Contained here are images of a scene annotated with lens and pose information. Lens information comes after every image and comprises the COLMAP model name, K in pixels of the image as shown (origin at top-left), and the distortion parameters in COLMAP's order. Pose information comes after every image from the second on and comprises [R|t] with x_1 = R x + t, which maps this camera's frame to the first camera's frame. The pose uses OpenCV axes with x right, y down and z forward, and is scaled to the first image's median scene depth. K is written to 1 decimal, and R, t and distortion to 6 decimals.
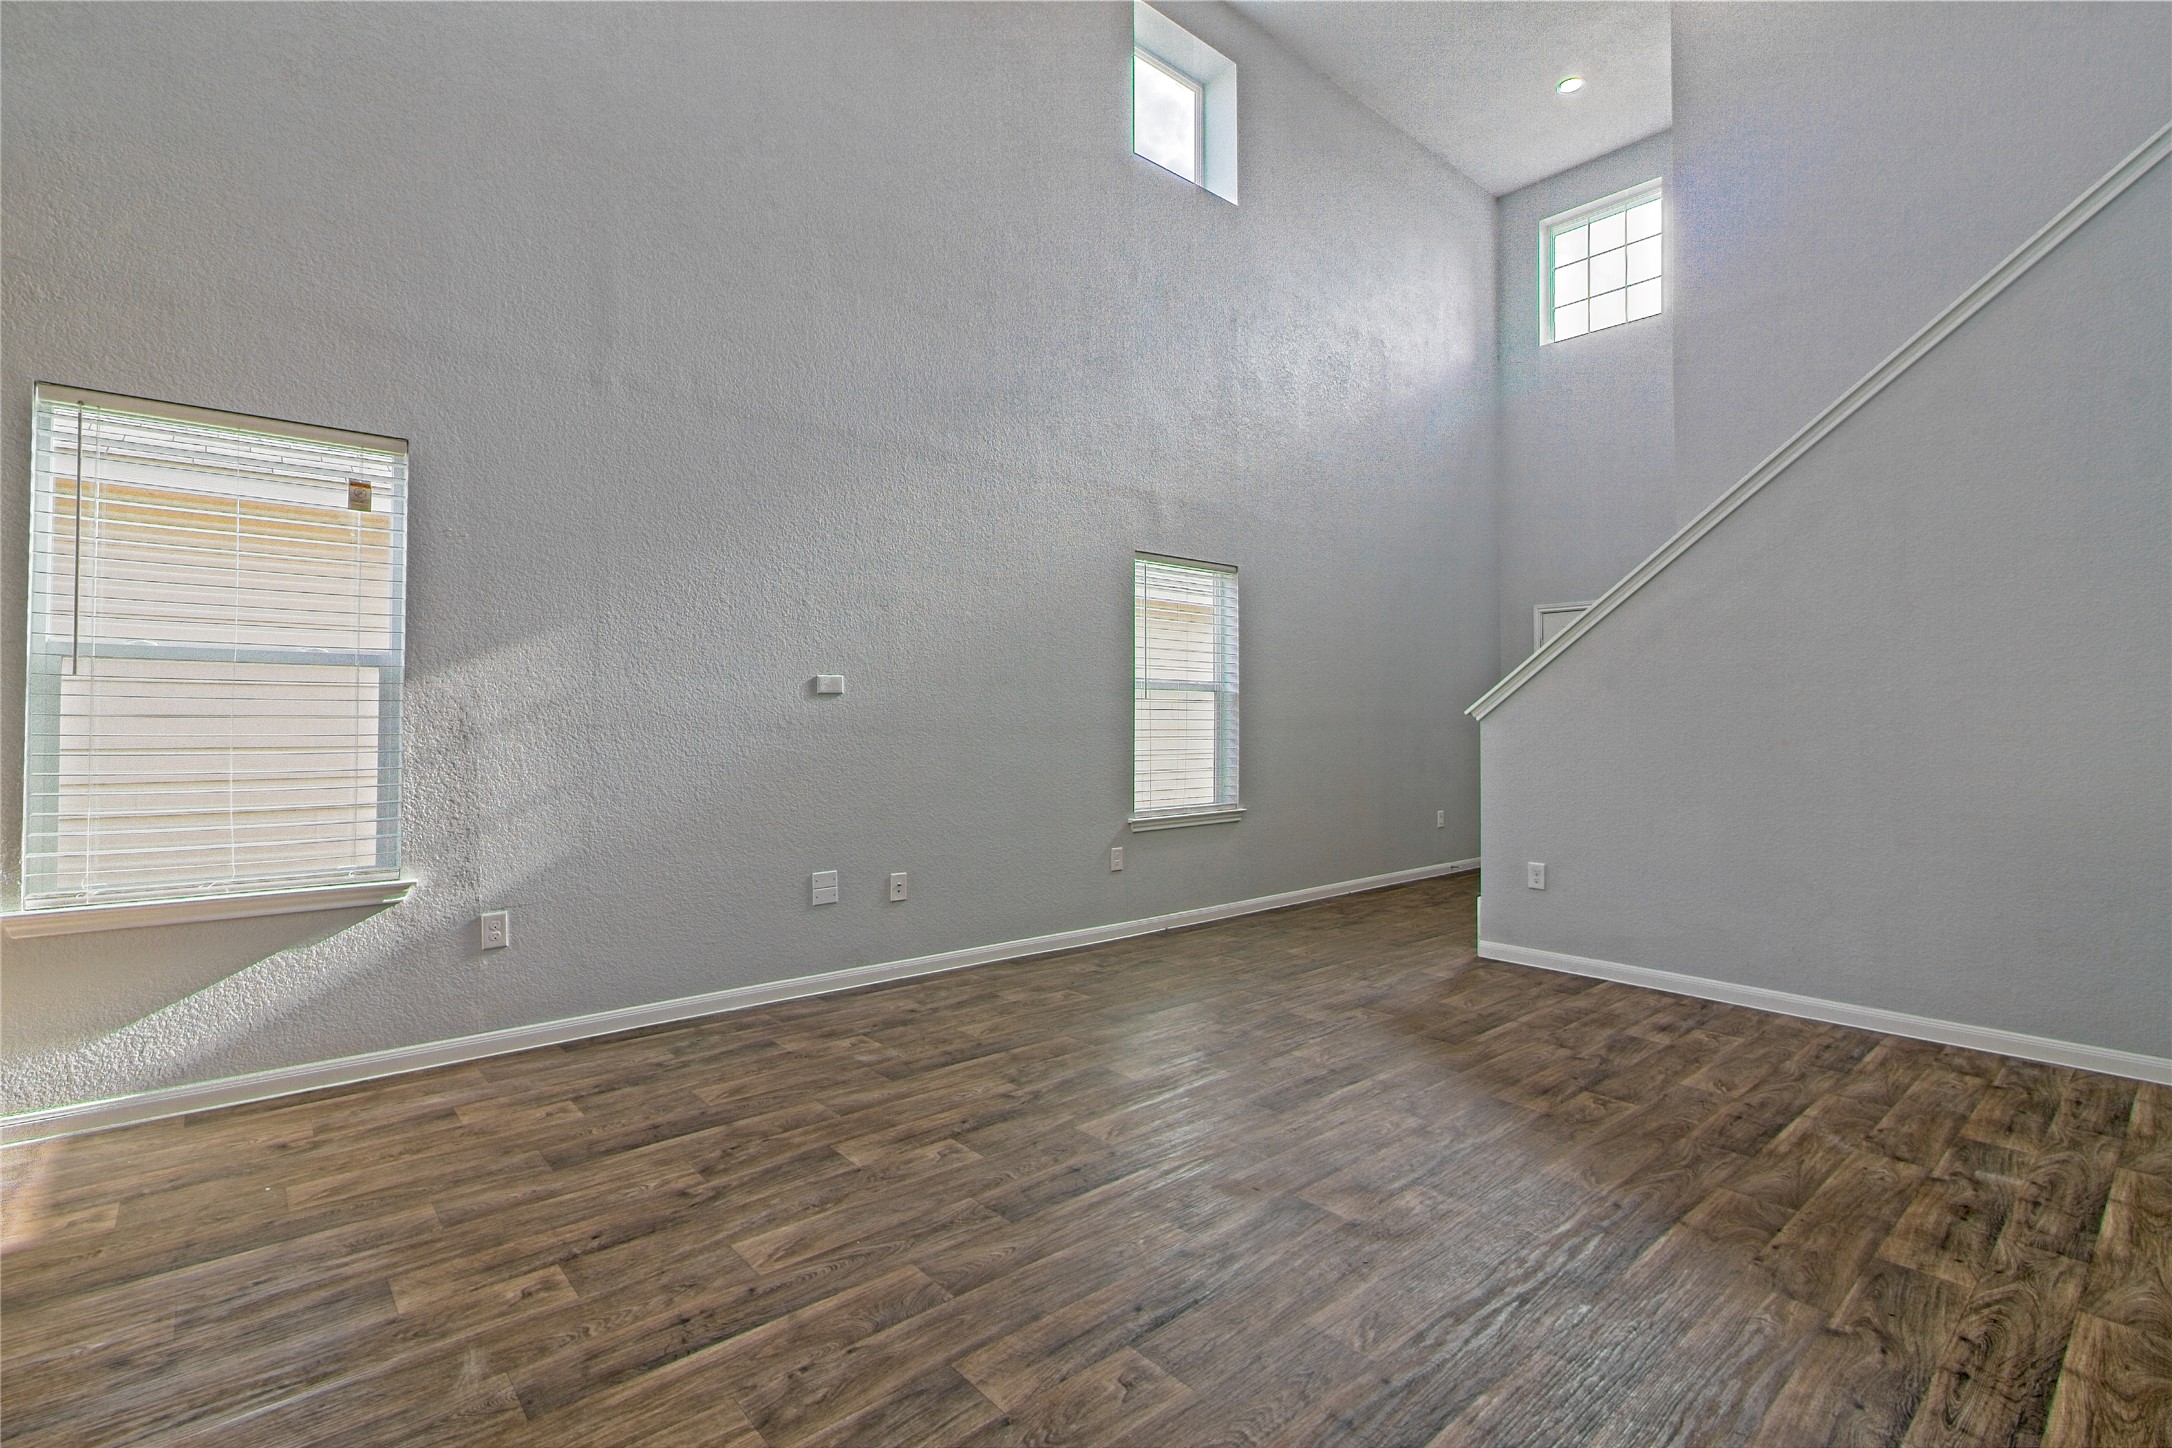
lens RADIAL K [[1002.8, 0, 1070.1], [0, 1002.8, 730.0], [0, 0, 1]] dist [-0.008976, 0.005387]
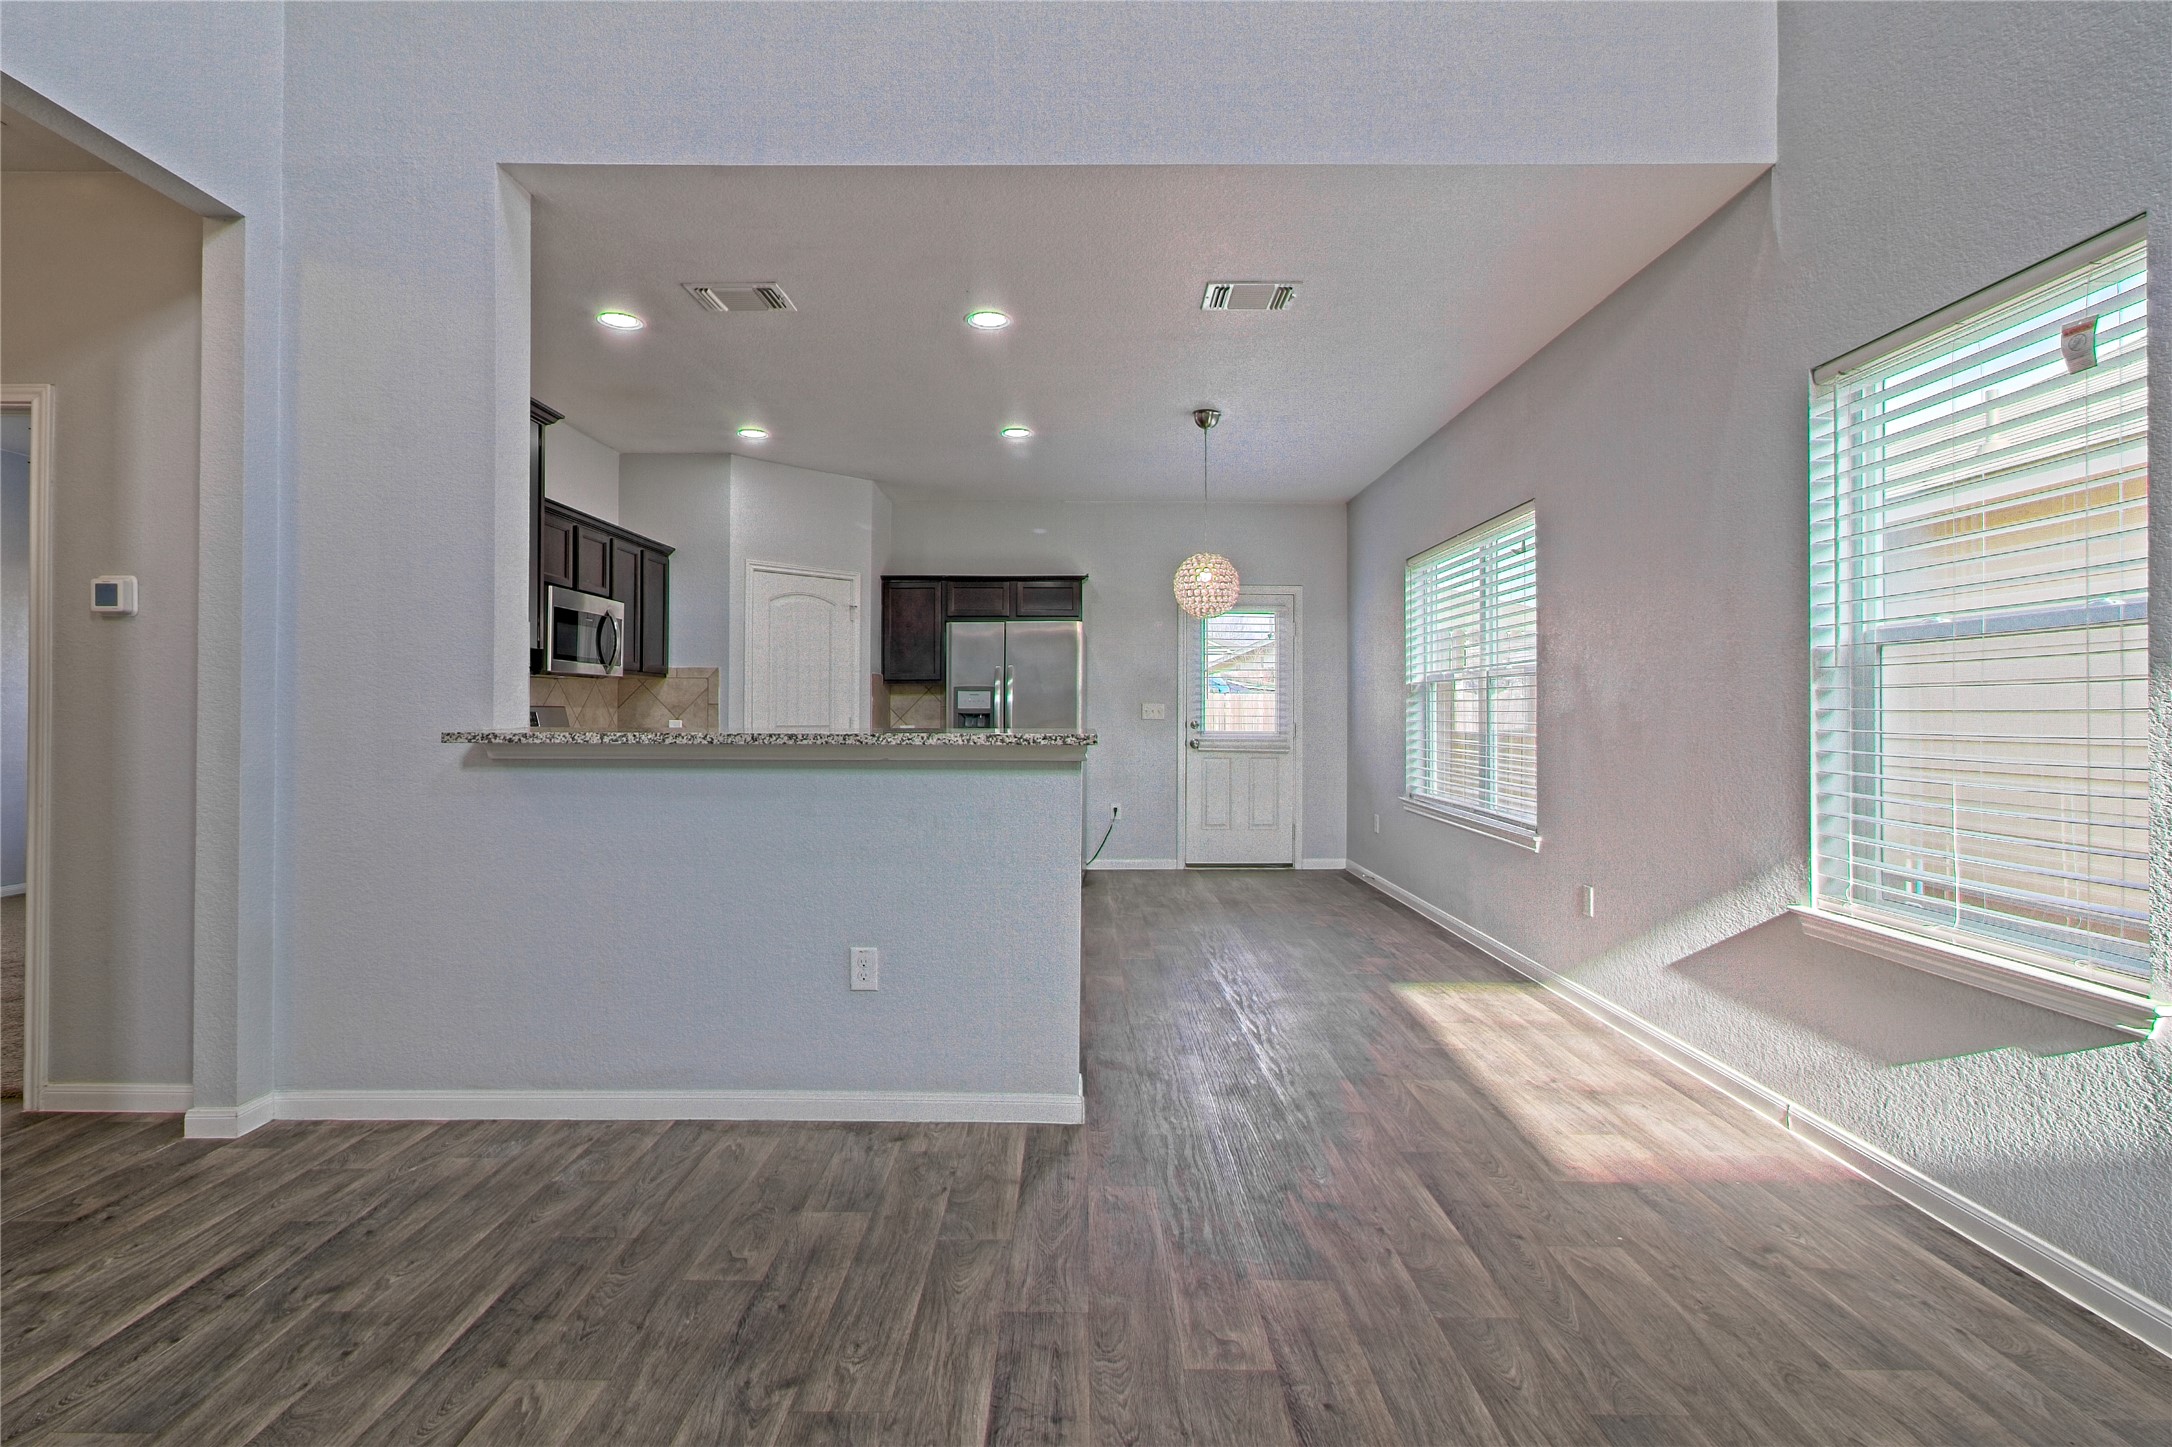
lens RADIAL K [[1002.8, 0, 1079.2], [0, 1002.8, 705.5], [0, 0, 1]] dist [-0.008976, 0.005387]
pose [[-0.650020, -0.009877, -0.759852, 0.154731], [-0.007564, 0.999950, -0.006527, -0.006721], [0.759879, 0.001505, -0.650063, 0.955637]]
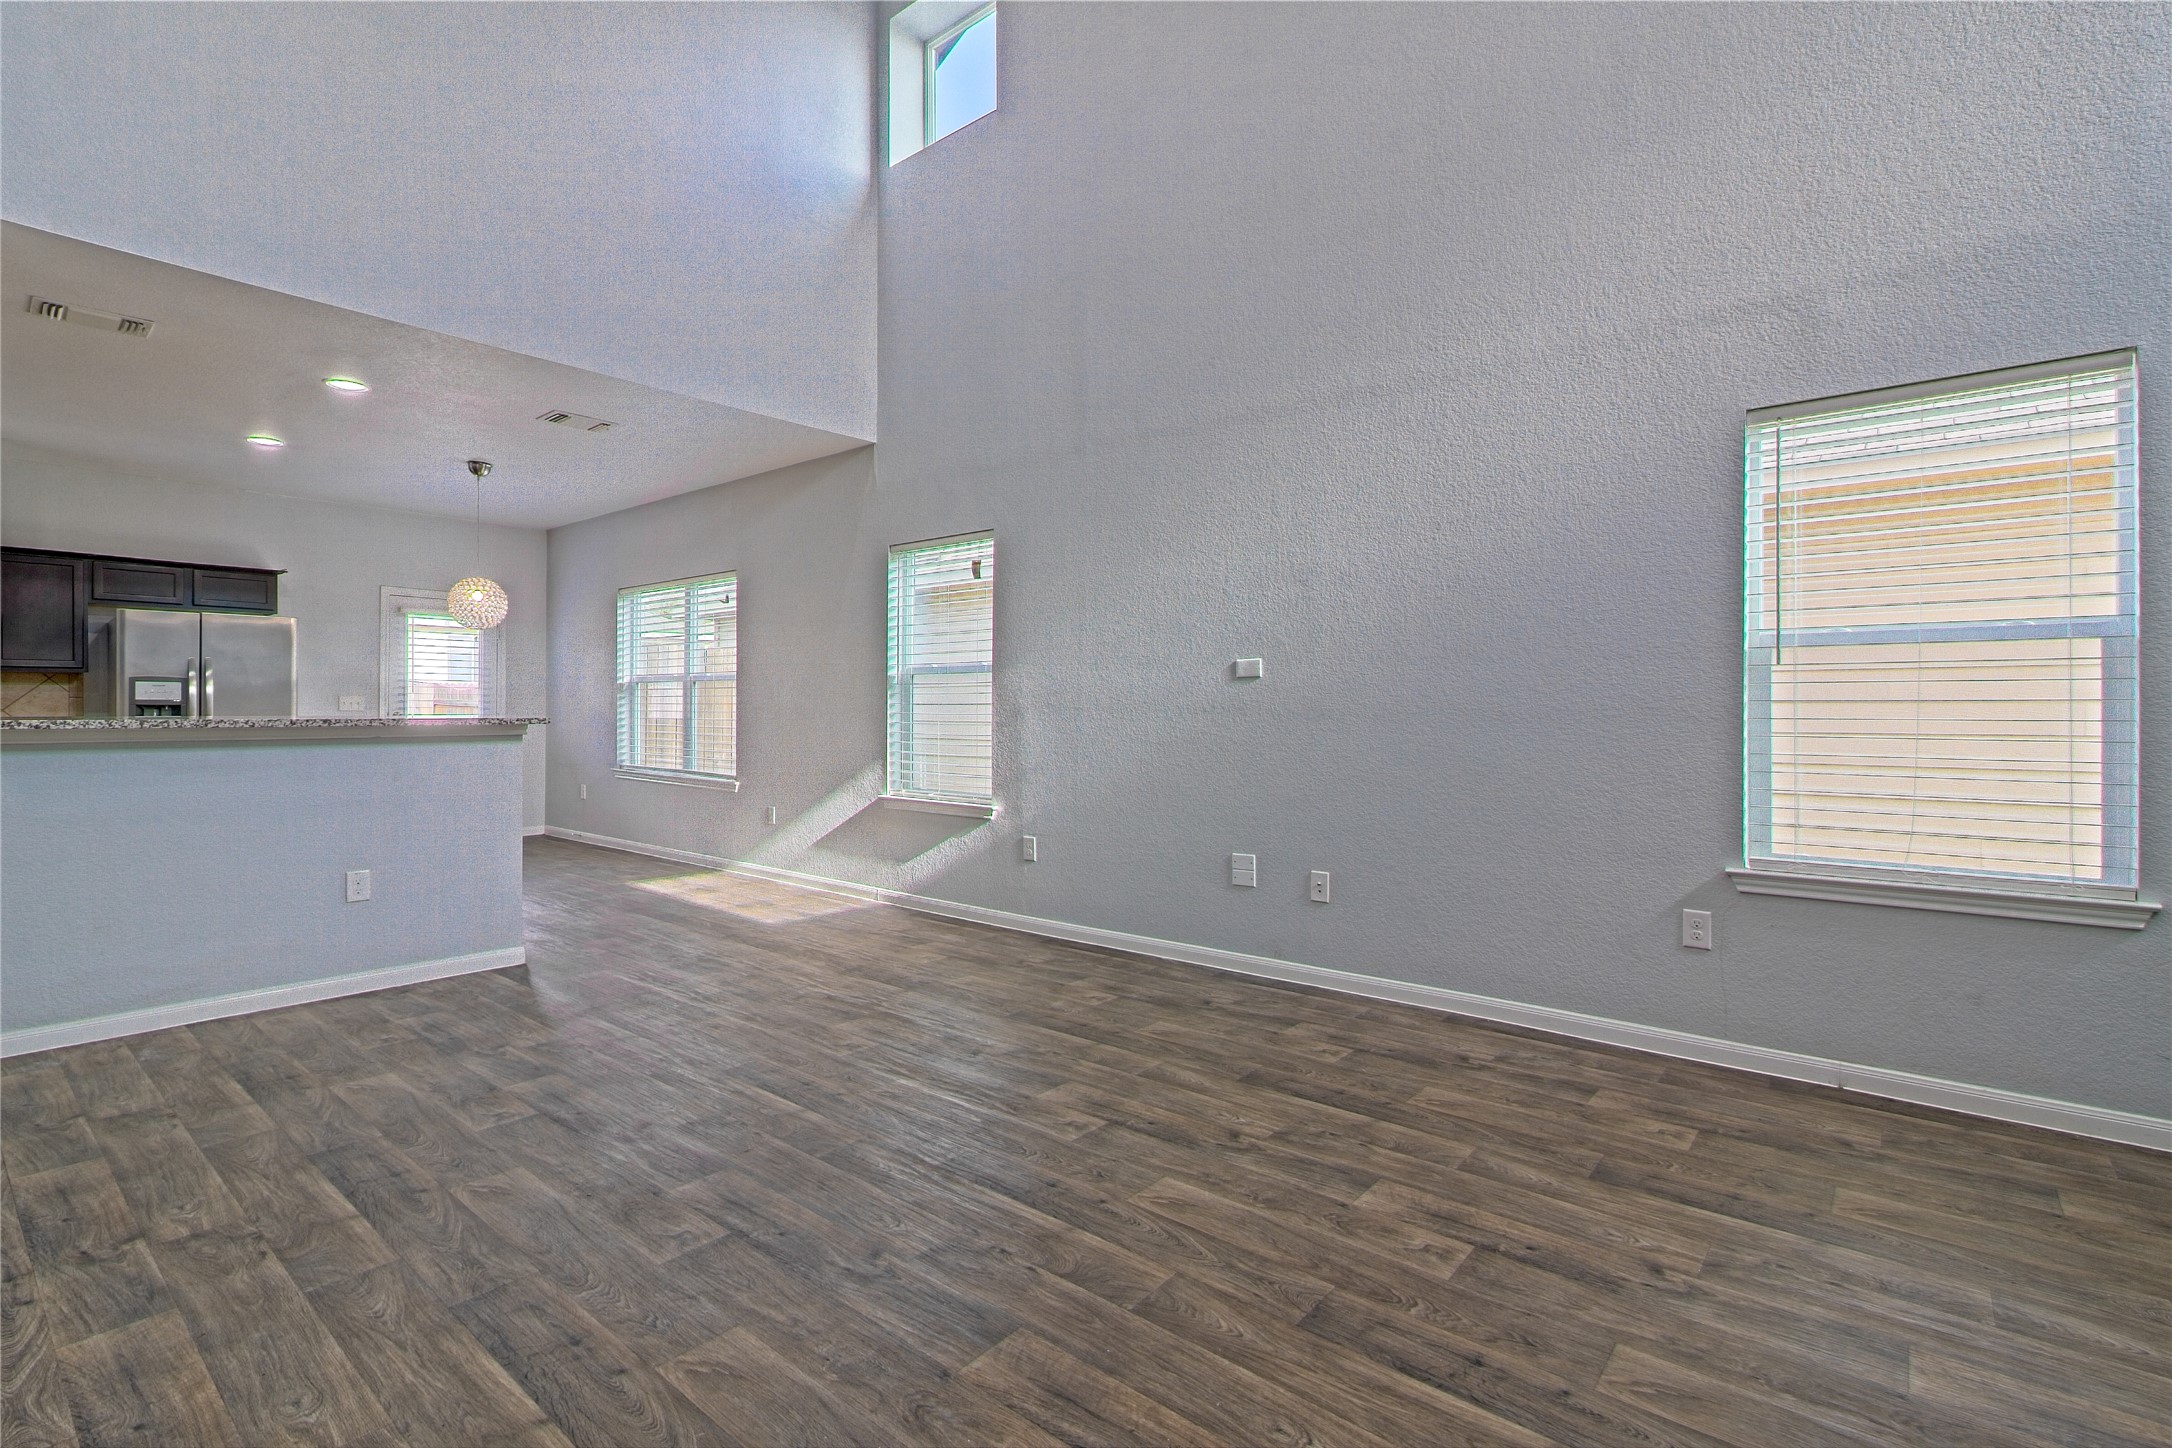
lens RADIAL K [[1002.8, 0, 1074.0], [0, 1002.8, 712.0], [0, 0, 1]] dist [-0.008976, 0.005387]
pose [[0.165157, 0.002900, -0.986263, 0.990335], [-0.006330, 0.999978, 0.001880, -0.002963], [0.986247, 0.005932, 0.165172, 0.908035]]
